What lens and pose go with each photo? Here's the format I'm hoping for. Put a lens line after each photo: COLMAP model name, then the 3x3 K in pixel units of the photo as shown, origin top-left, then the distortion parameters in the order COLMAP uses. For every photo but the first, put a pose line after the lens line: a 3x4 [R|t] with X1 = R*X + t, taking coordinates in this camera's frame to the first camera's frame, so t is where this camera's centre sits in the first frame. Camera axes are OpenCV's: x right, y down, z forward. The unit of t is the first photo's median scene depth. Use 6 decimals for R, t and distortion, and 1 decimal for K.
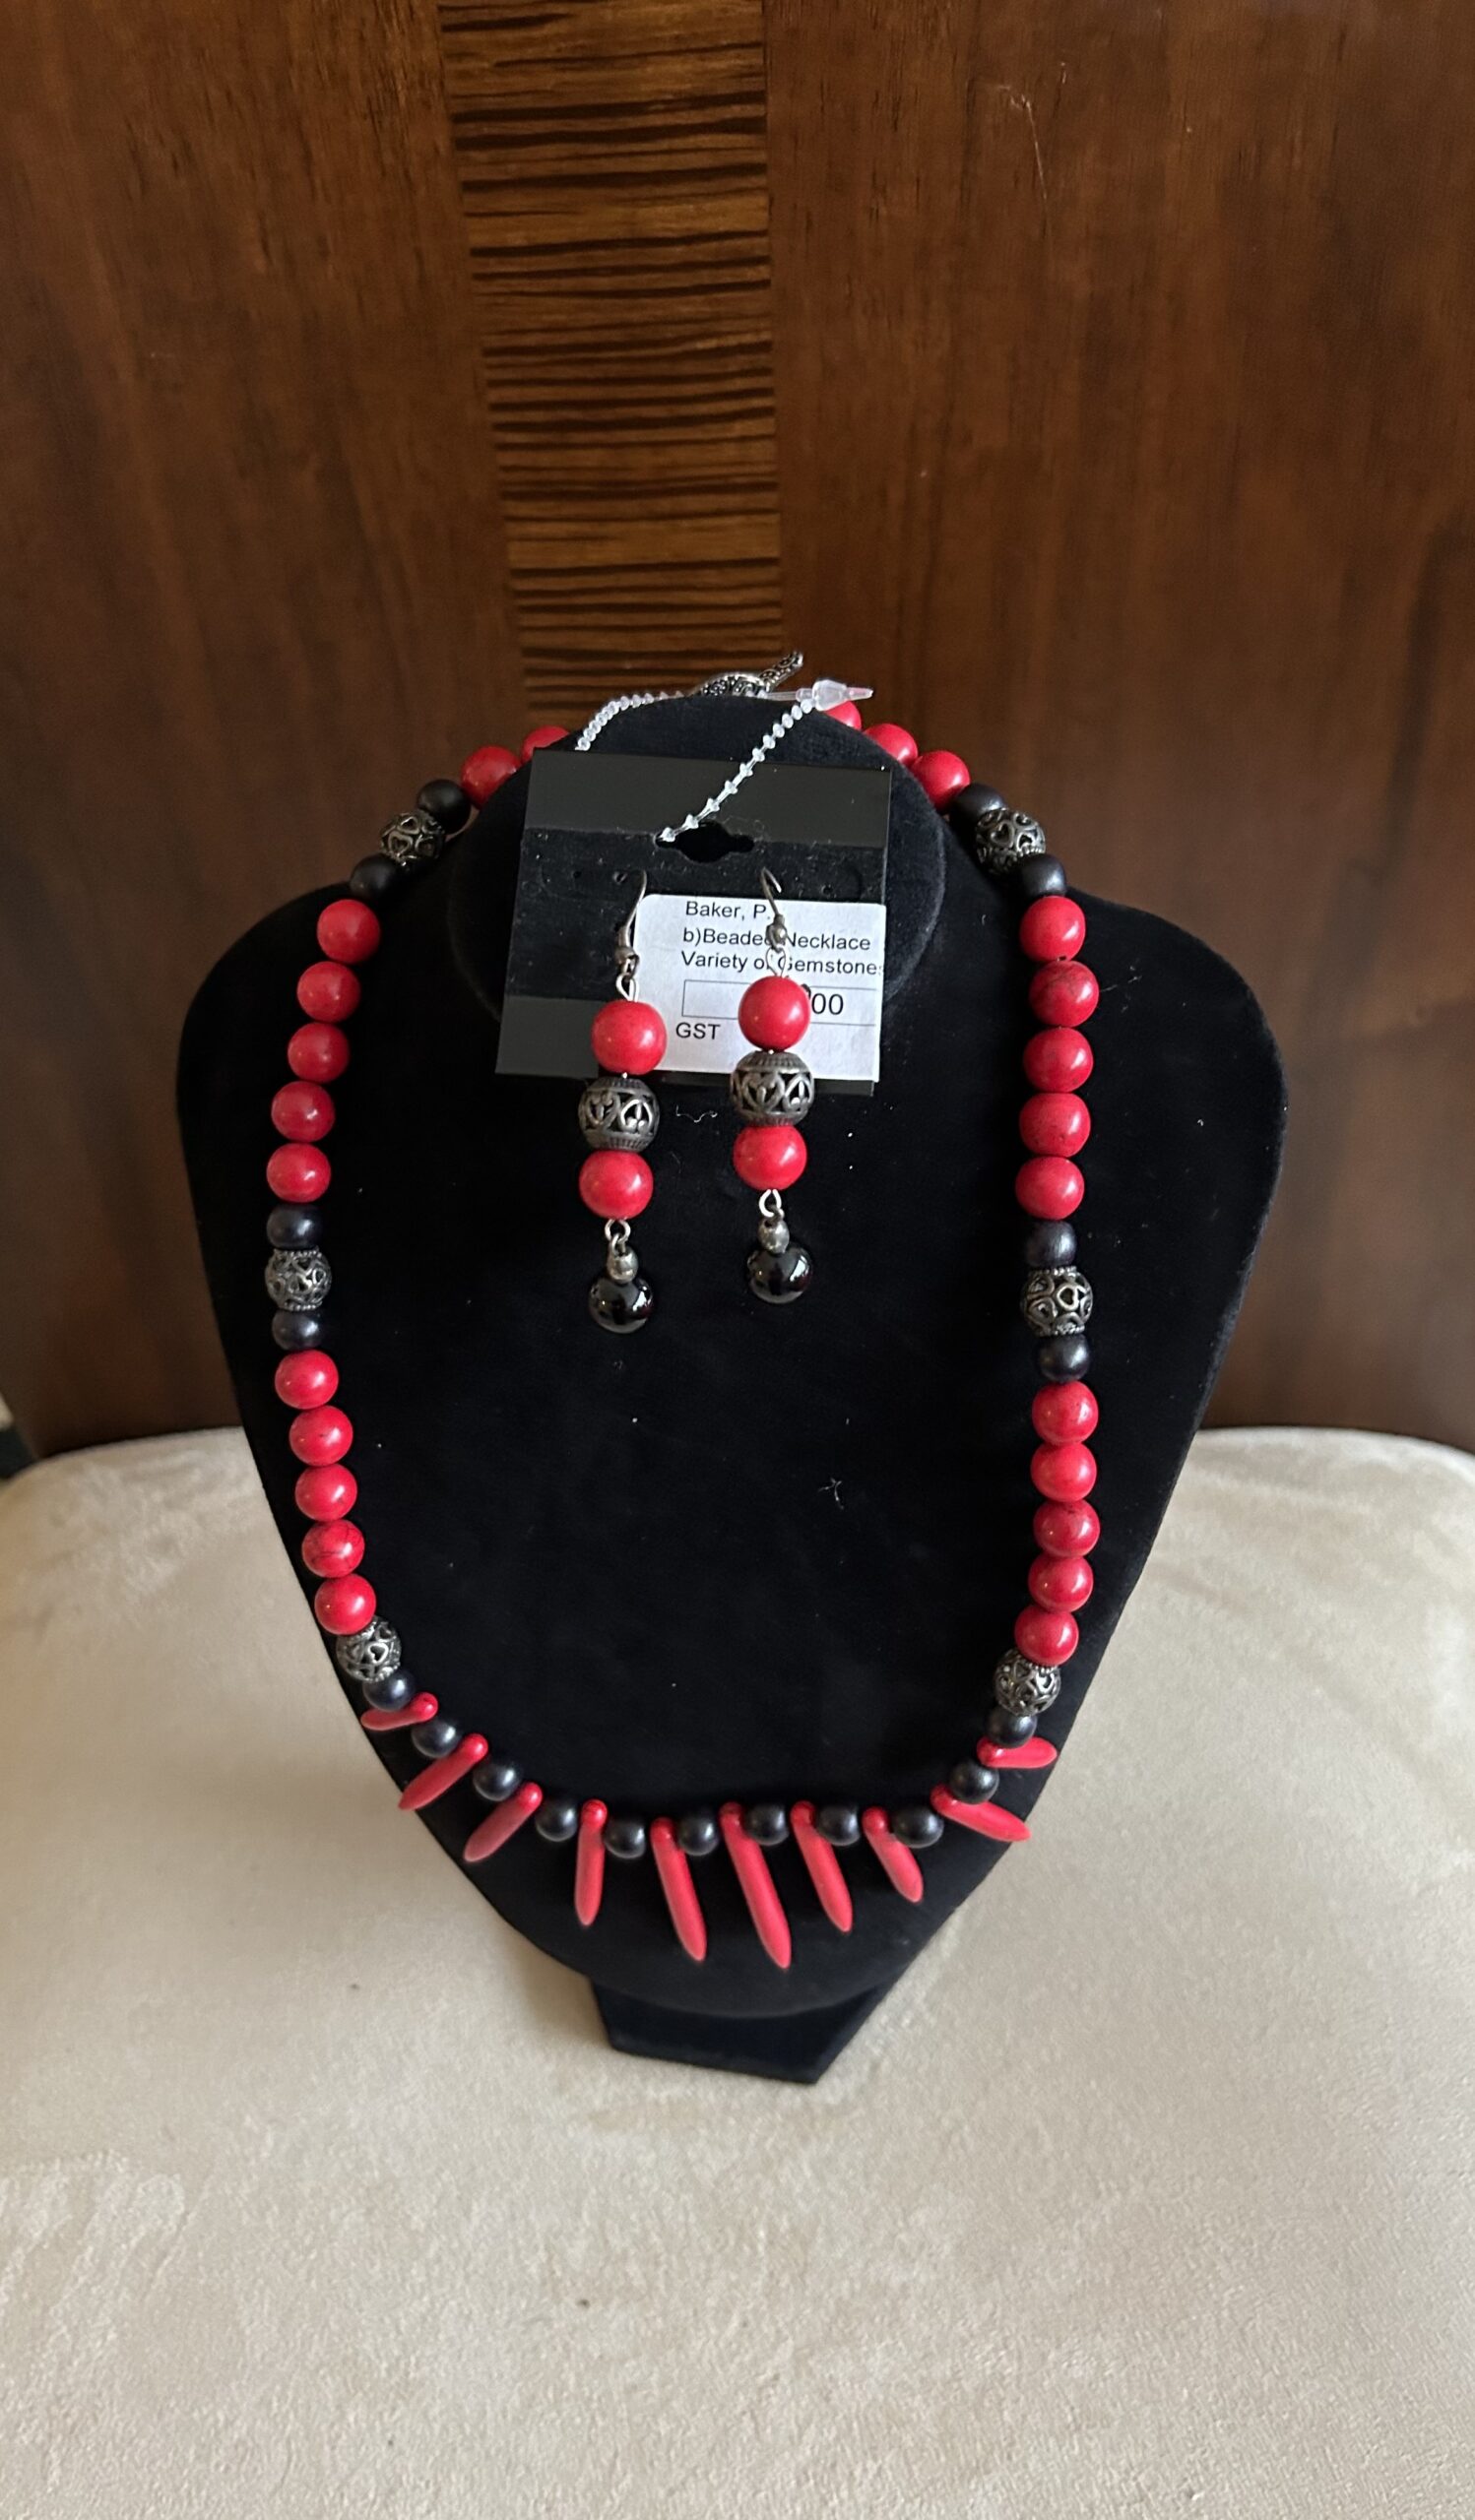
lens RADIAL K [[1900.6, 0, 725.3], [0, 1900.6, 1245.6], [0, 0, 1]] dist [-0.018637, 0.013466]
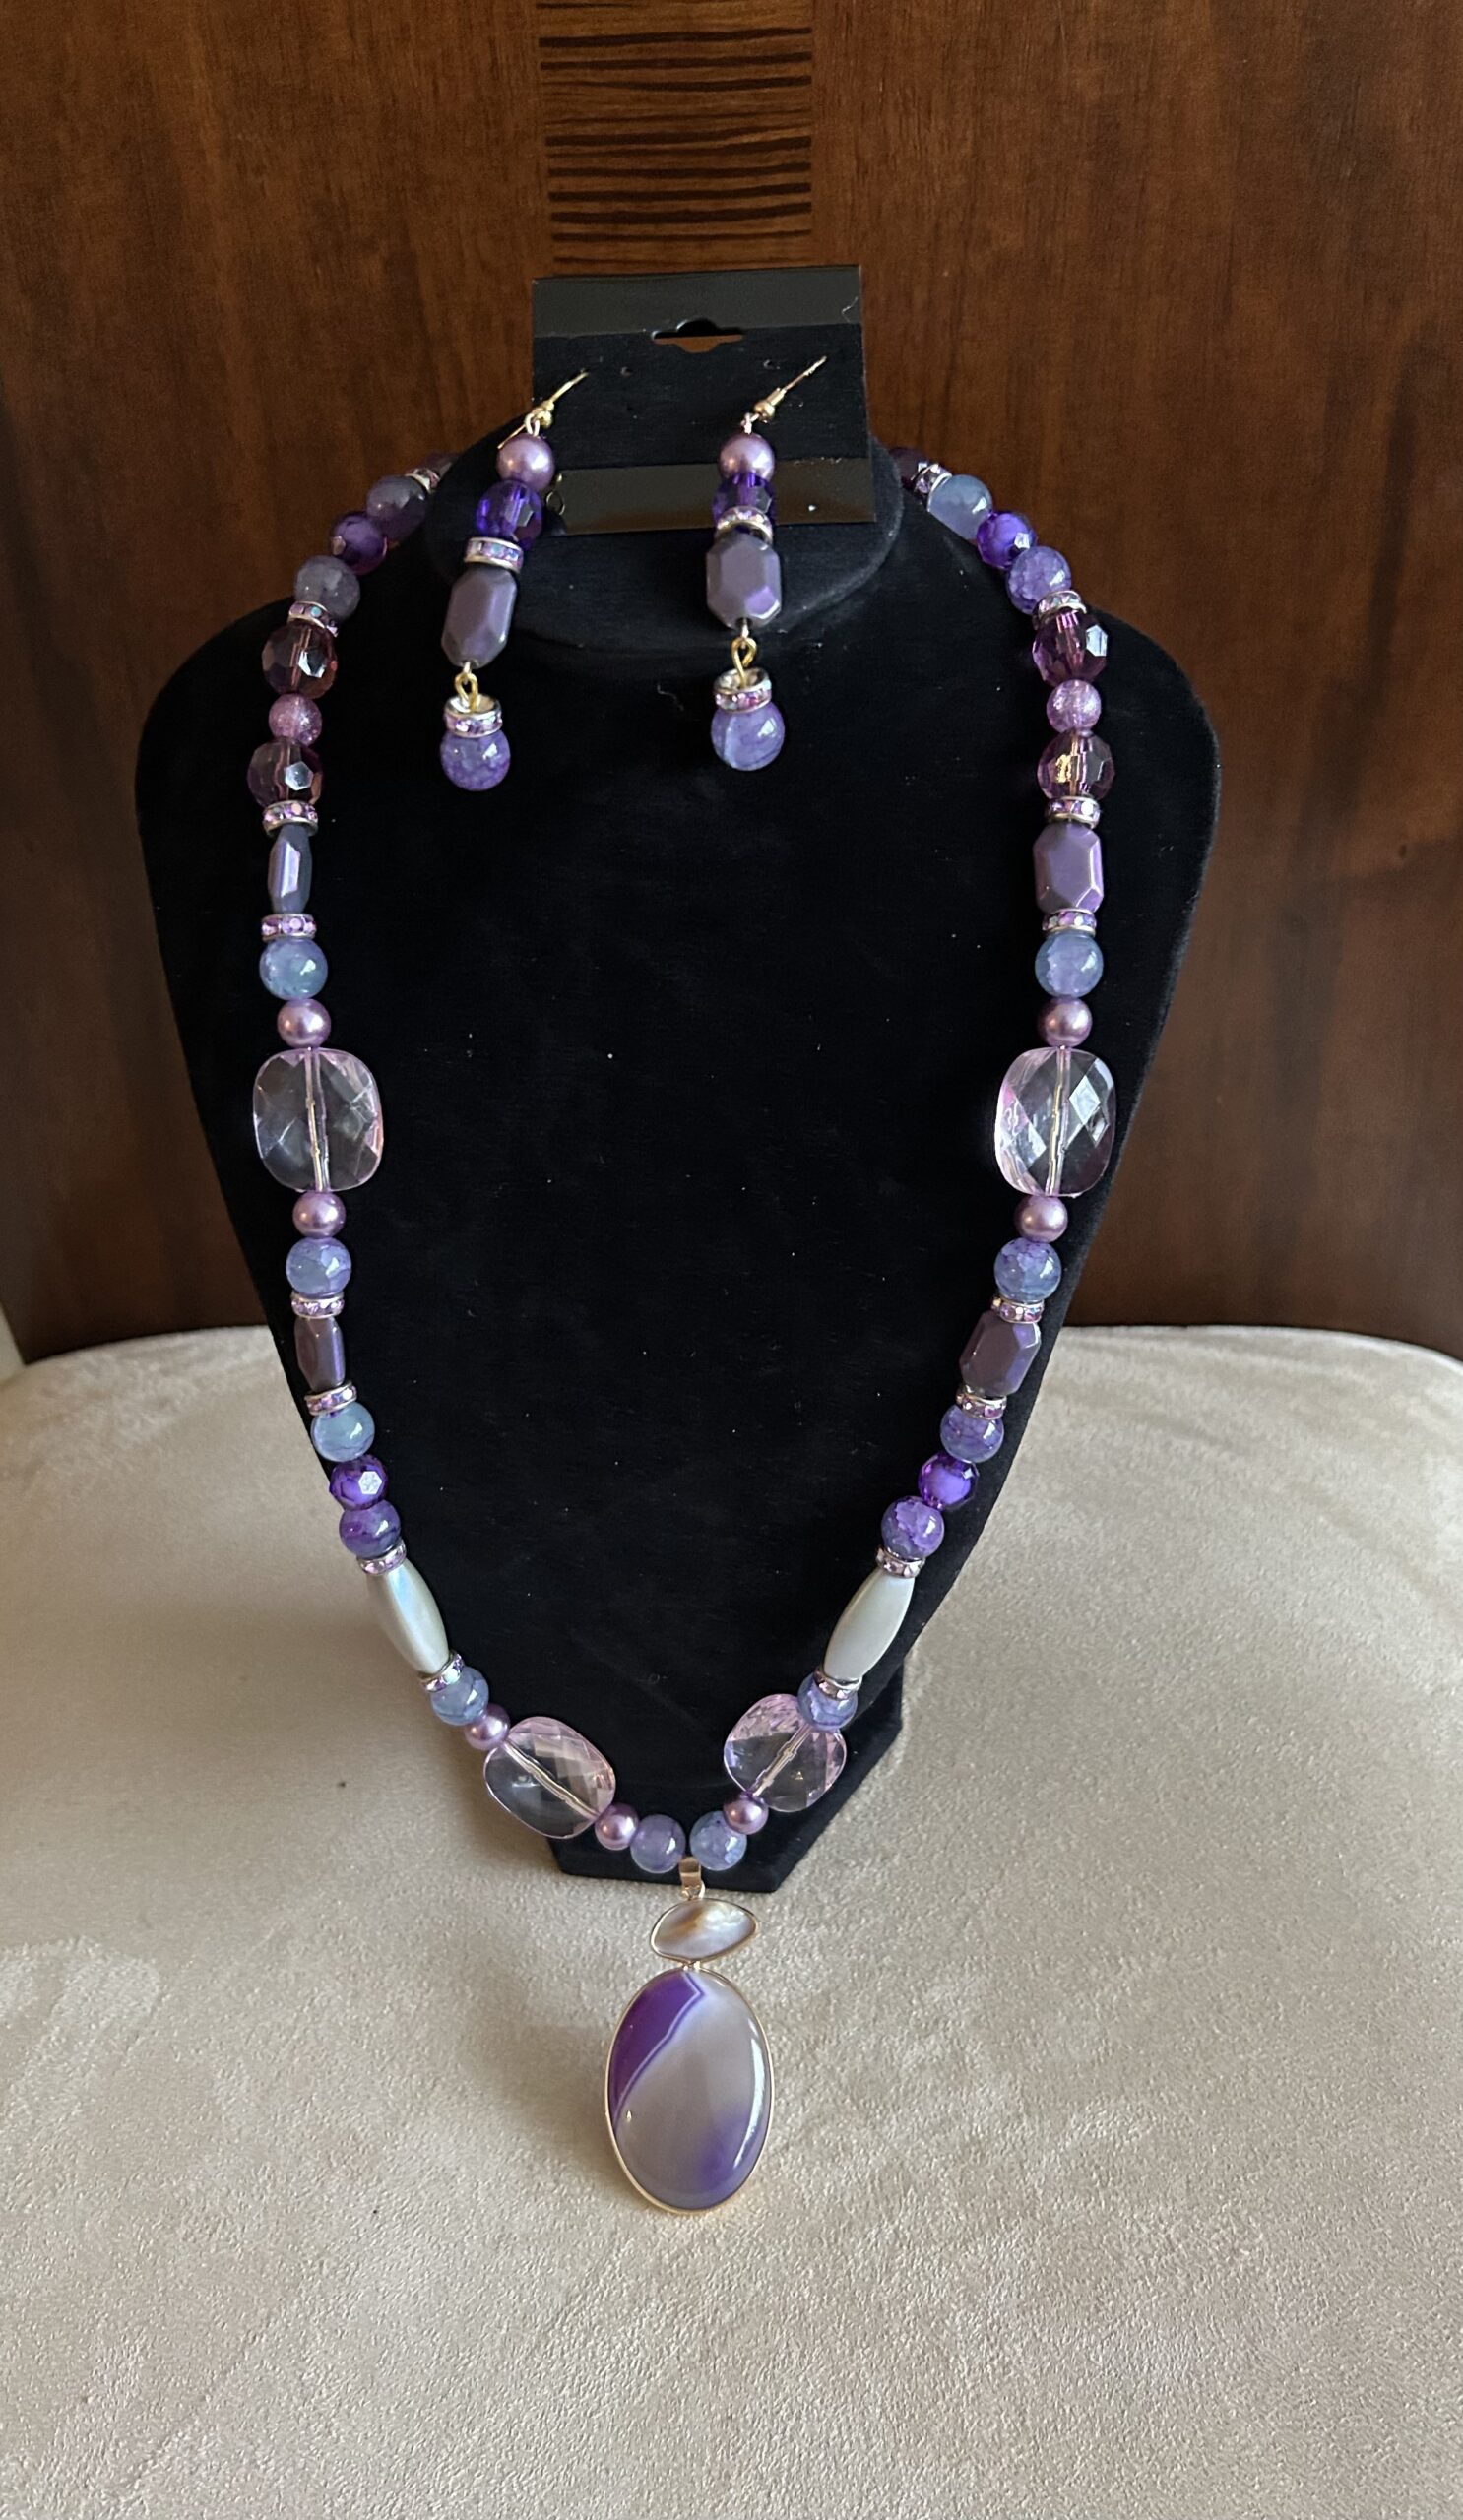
lens RADIAL K [[1882.6, 0, 768.2], [0, 1882.6, 1259.1], [0, 0, 1]] dist [-0.015455, 0.002578]
pose [[0.998930, 0.019452, 0.041947, -0.029962], [-0.013693, 0.990962, -0.133441, 0.282667], [-0.044164, 0.132723, 0.990169, 0.010541]]
